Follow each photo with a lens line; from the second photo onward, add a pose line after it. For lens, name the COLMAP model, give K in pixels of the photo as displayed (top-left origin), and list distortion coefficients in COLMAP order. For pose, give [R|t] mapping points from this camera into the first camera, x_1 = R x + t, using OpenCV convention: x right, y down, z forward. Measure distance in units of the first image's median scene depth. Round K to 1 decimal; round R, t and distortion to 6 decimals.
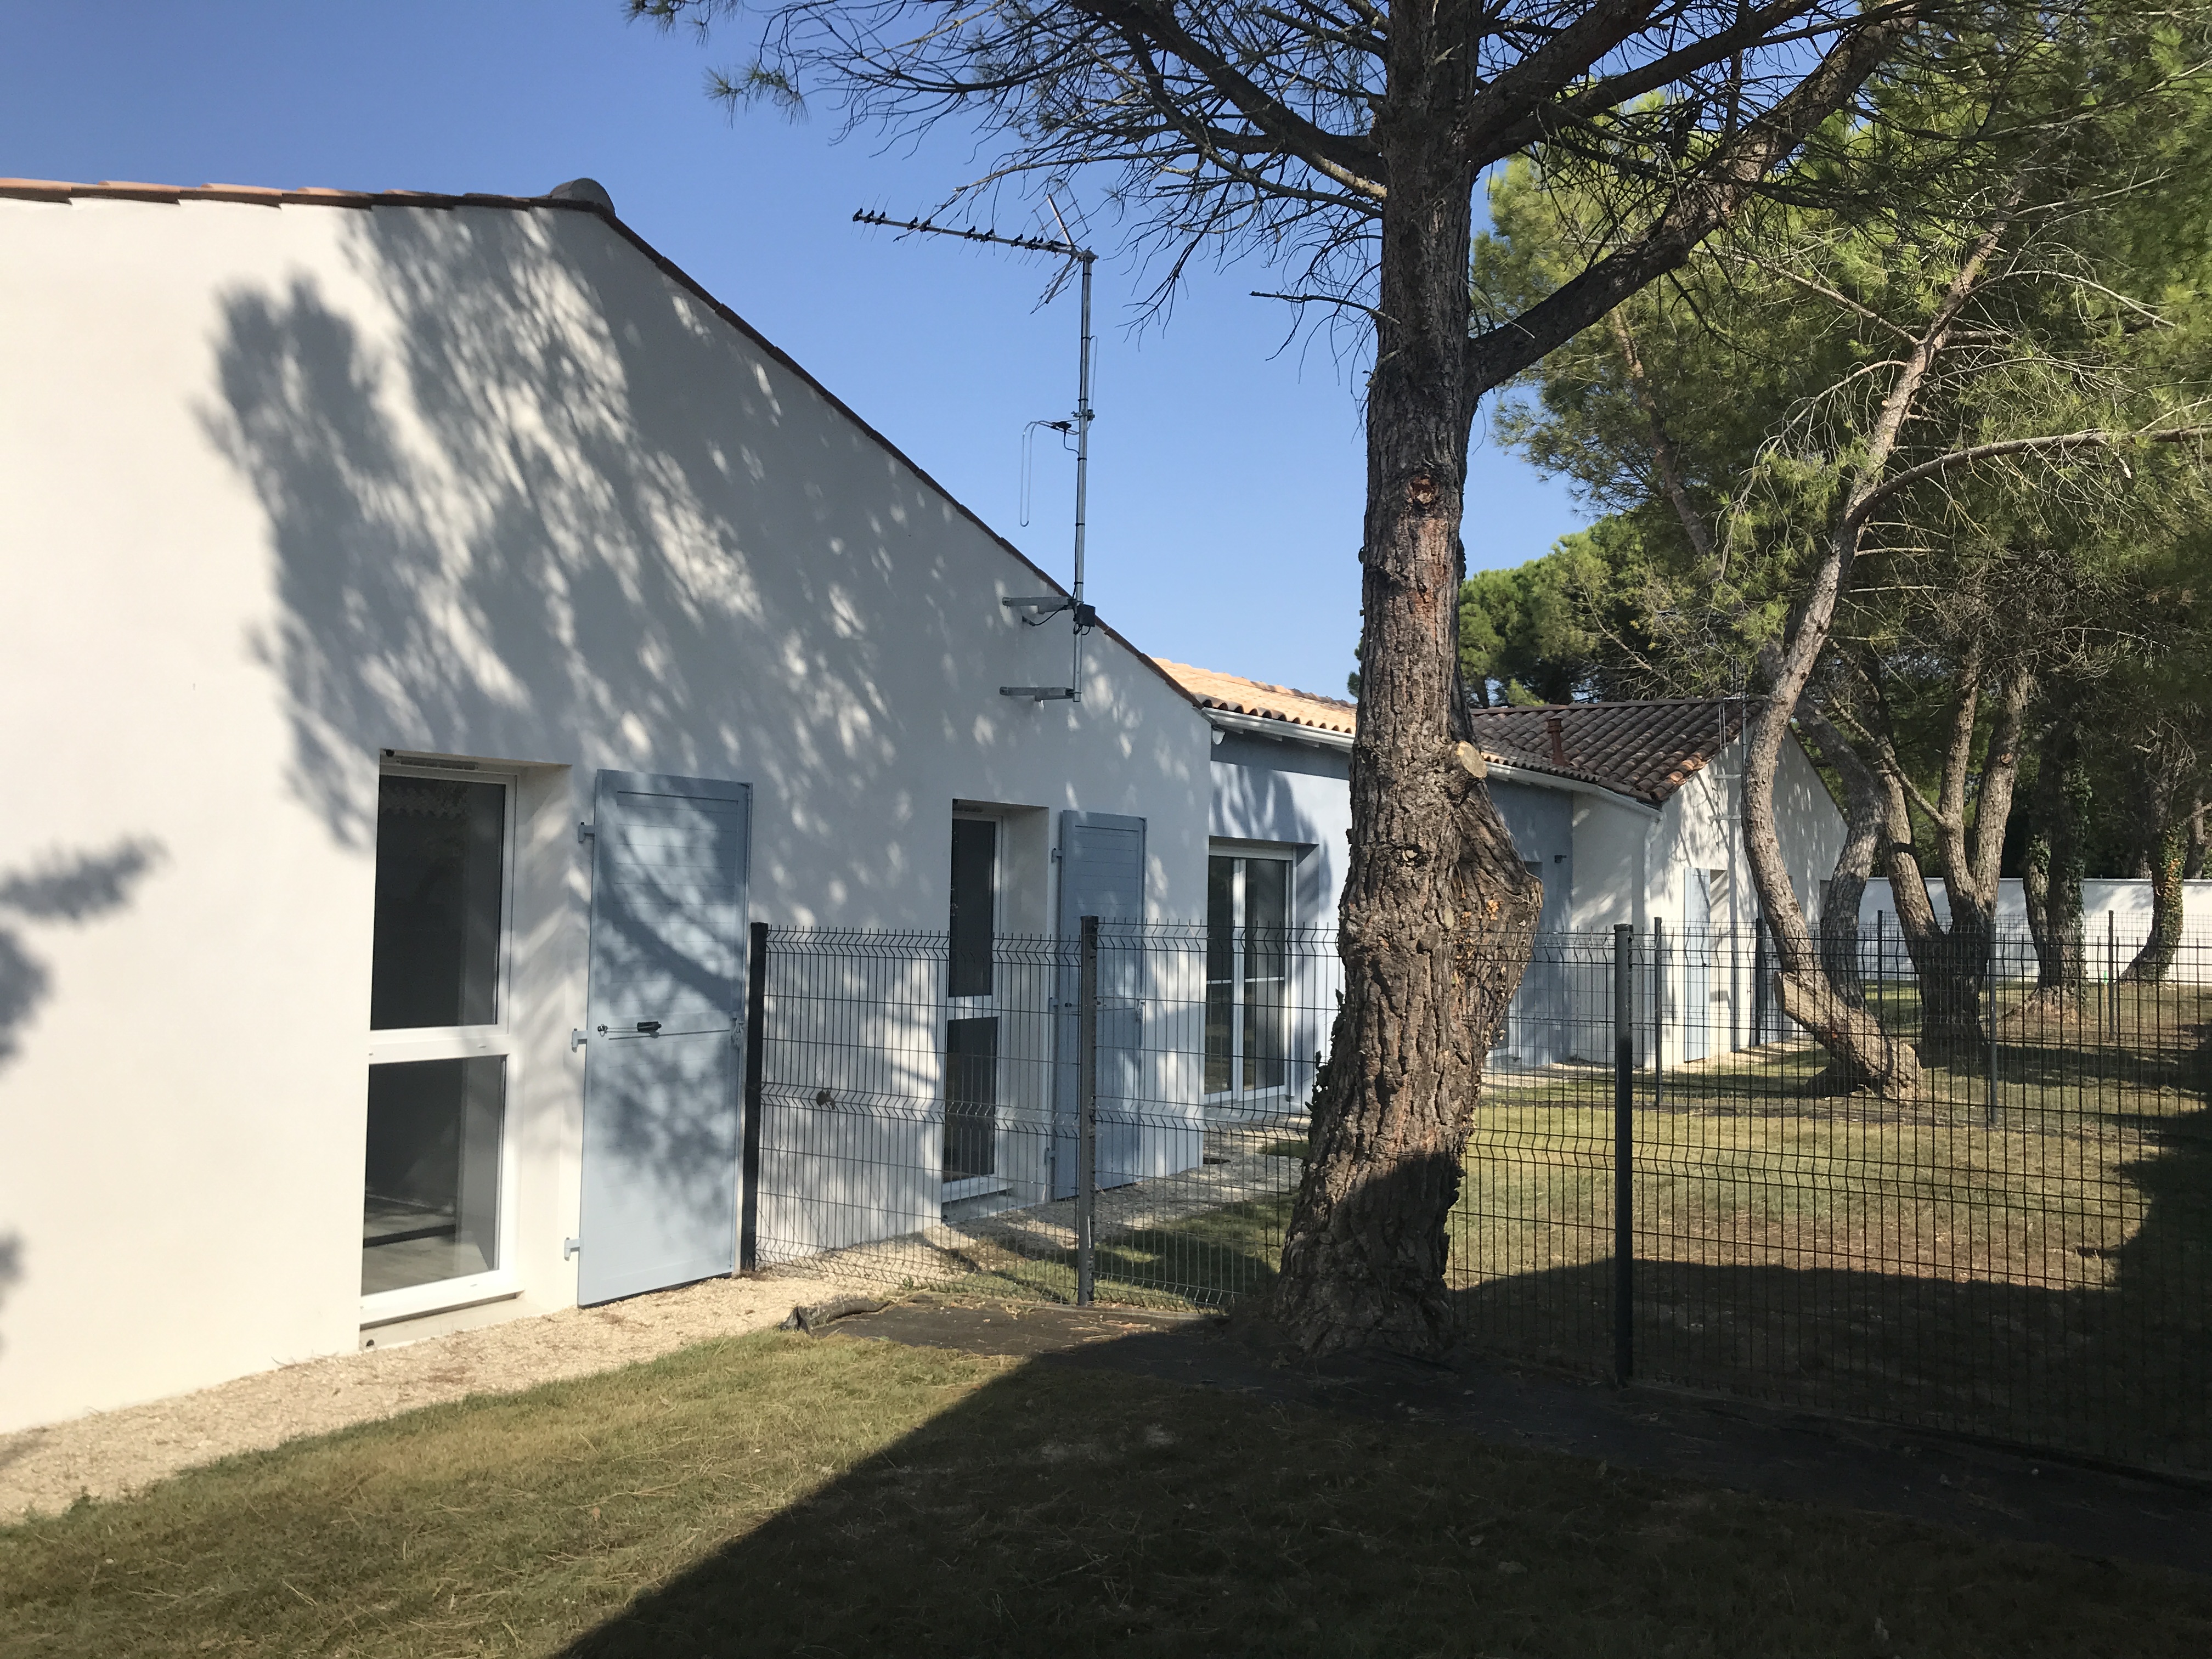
lens RADIAL K [[1800.6, 0, 1106.3], [0, 1800.6, 827.3], [0, 0, 1]] dist [0.087871, -0.093301]
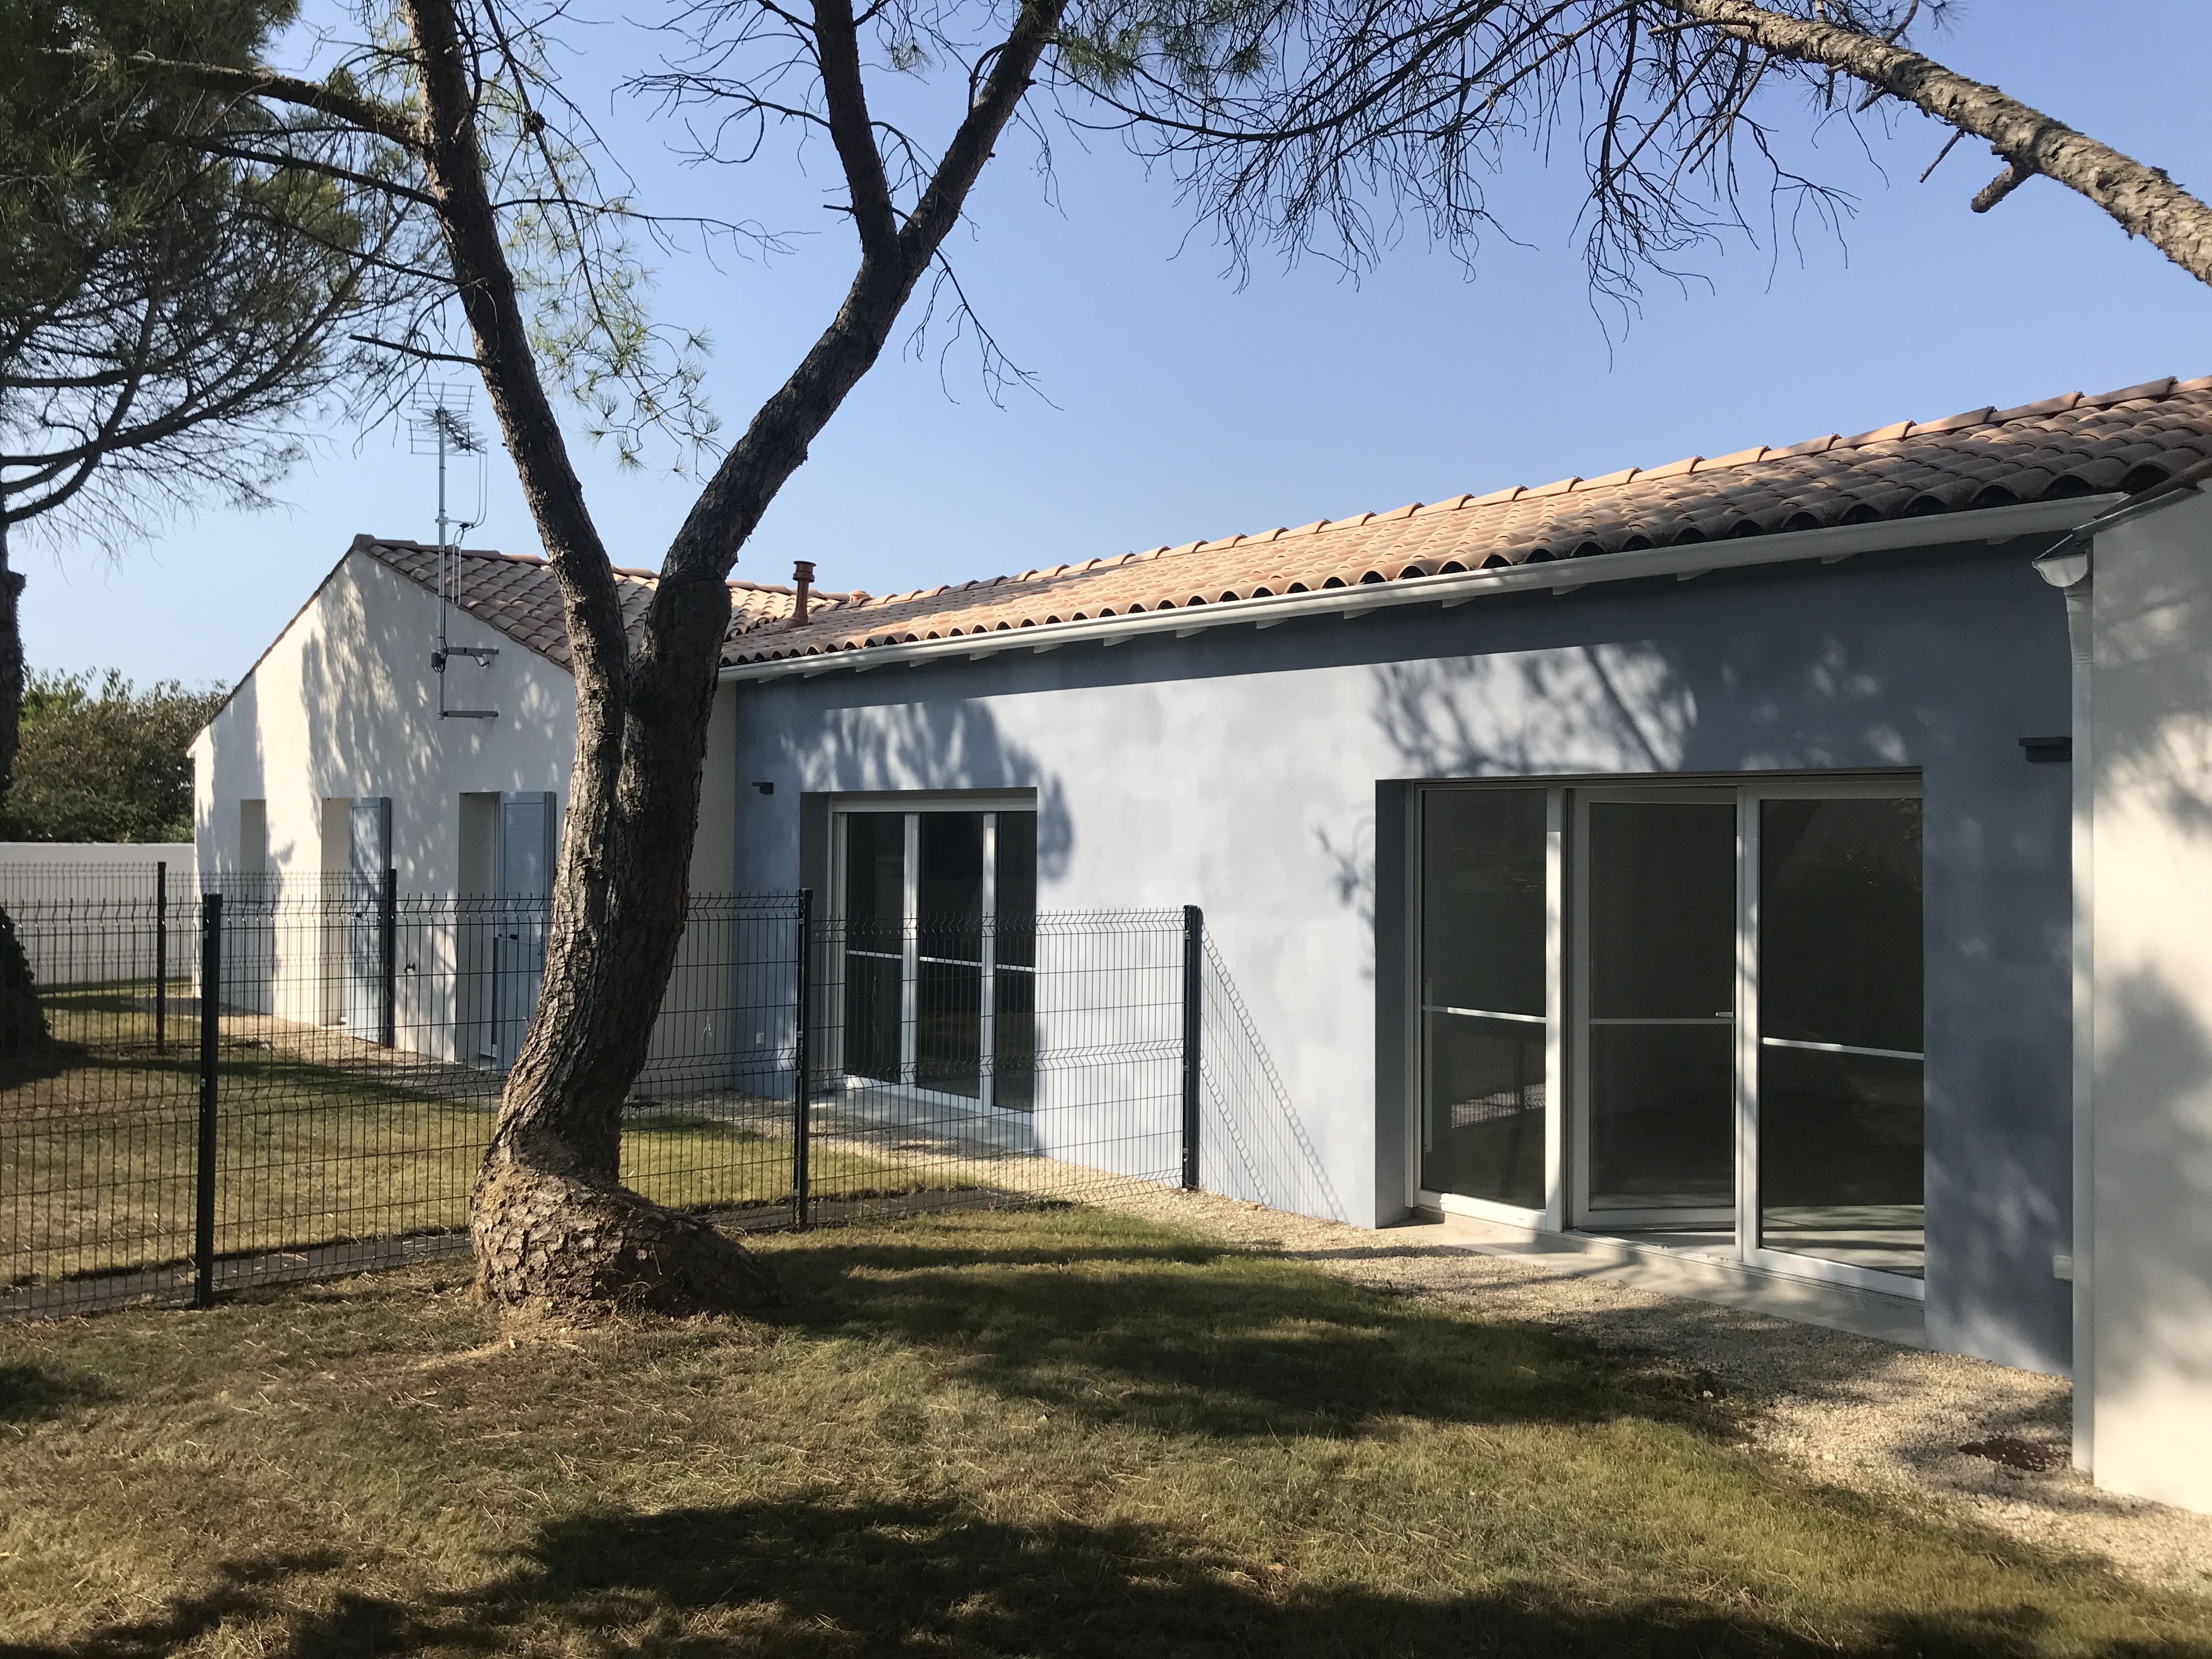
lens RADIAL K [[1800.6, 0, 1106.7], [0, 1800.6, 830.4], [0, 0, 1]] dist [0.087871, -0.093301]
pose [[-0.268629, -0.032219, -0.962705, 0.868970], [0.019285, 0.999060, -0.038817, 0.060571], [0.963051, -0.028994, -0.267755, 1.331276]]
